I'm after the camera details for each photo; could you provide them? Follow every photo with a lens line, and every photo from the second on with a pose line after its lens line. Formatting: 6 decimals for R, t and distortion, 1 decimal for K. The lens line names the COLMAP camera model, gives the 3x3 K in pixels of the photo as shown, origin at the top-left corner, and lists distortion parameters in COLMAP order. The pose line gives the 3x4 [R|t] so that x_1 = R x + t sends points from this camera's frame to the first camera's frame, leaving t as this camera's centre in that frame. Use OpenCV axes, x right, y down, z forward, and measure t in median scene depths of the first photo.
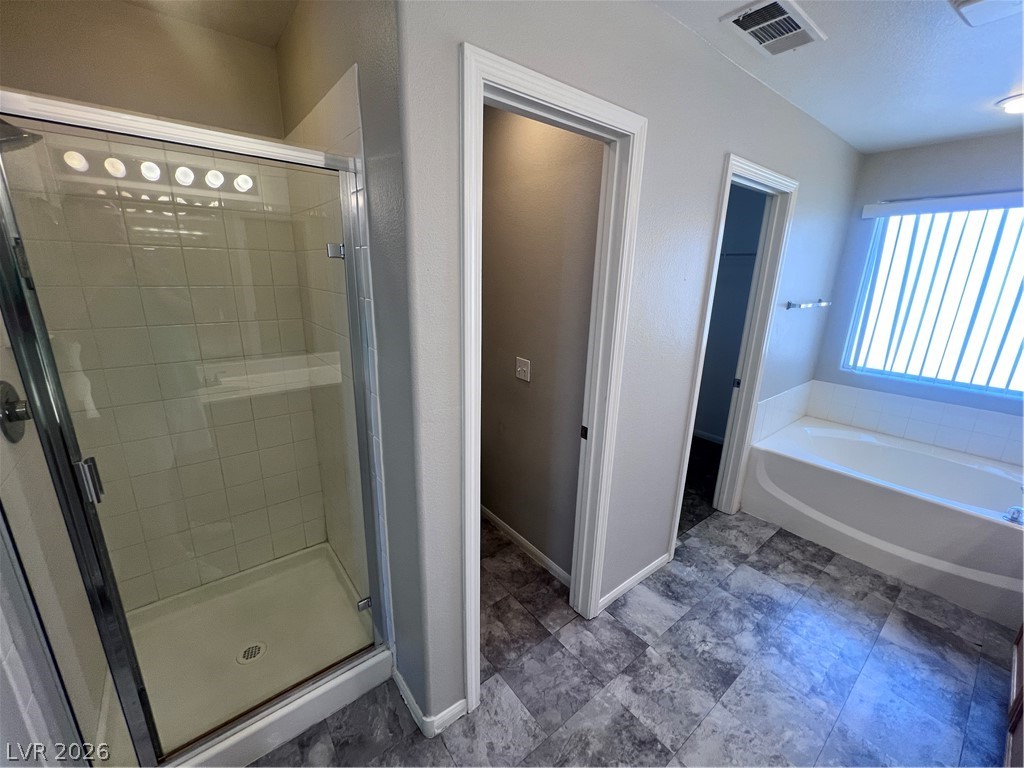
lens RADIAL K [[412.5, 0, 511.8], [0, 412.5, 384.1], [0, 0, 1]] dist [-0.002756, 0.001386]
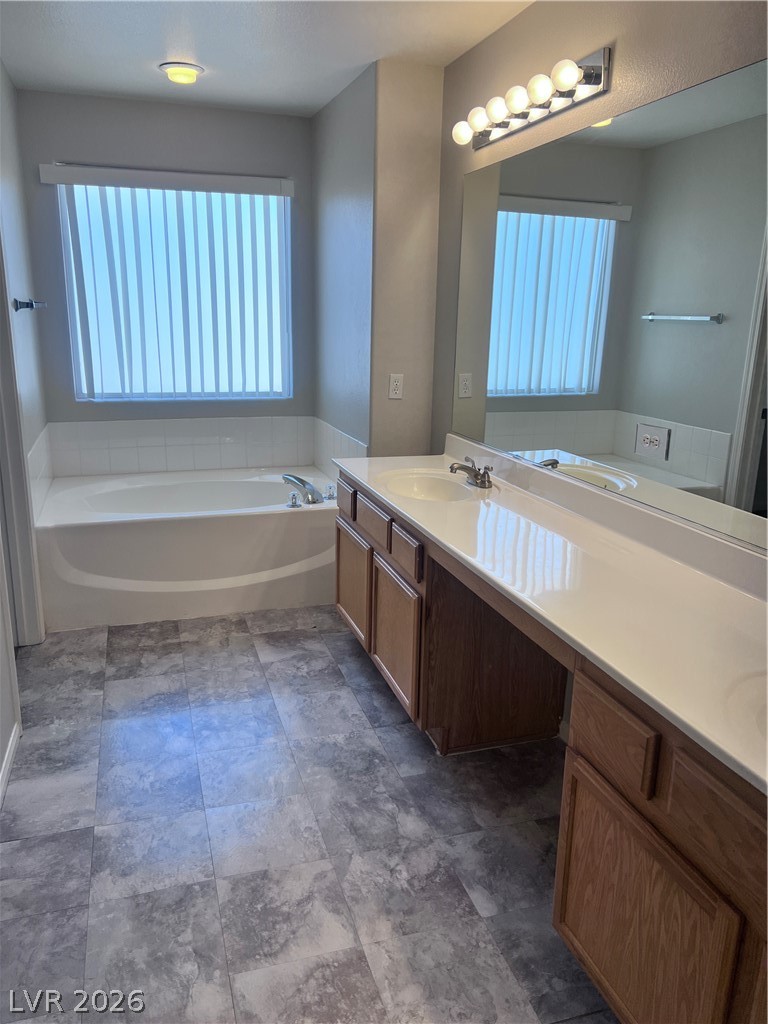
lens RADIAL K [[775.0, 0, 381.1], [0, 775.0, 509.4], [0, 0, 1]] dist [0.053484, -0.053506]
pose [[0.354249, -0.251216, 0.900776, -0.442655], [0.239106, 0.955555, 0.172460, 0.059391], [-0.904066, 0.154287, 0.398572, 0.037914]]
